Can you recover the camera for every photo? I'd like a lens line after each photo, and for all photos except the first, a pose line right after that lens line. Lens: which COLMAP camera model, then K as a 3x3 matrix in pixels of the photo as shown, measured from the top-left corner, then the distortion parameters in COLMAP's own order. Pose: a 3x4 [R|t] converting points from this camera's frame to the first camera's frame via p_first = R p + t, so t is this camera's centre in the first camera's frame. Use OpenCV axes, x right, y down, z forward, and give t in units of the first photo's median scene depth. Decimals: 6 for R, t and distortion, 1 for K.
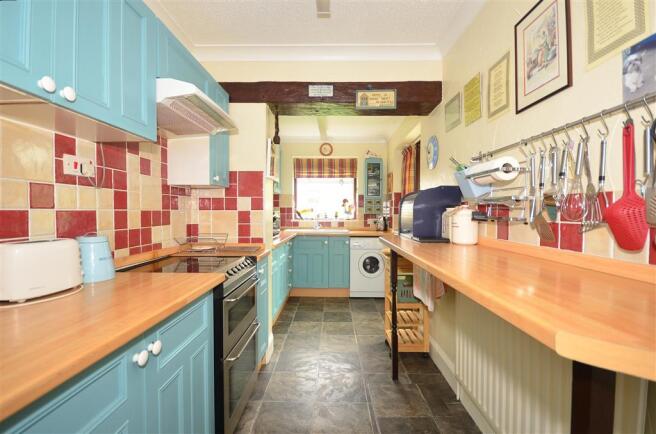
lens RADIAL K [[292.7, 0, 328.3], [0, 292.7, 215.3], [0, 0, 1]] dist [-0.000433, -0.000069]
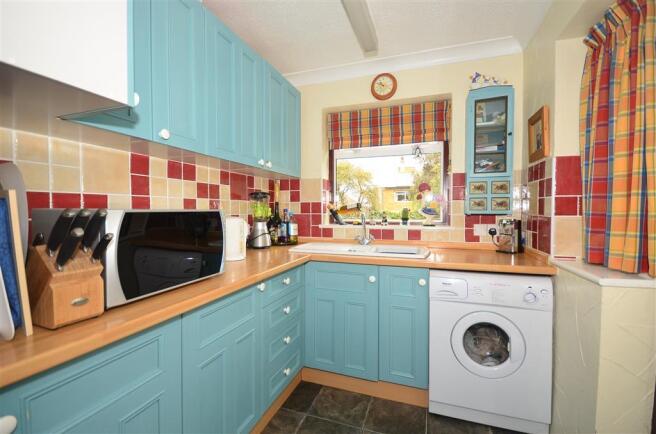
lens RADIAL K [[292.7, 0, 326.2], [0, 292.7, 216.6], [0, 0, 1]] dist [-0.000433, -0.000069]
pose [[0.950539, 0.002319, -0.310596, 0.055559], [0.000047, 0.999971, 0.007611, -0.004200], [0.310605, -0.007250, 0.950512, 0.487199]]
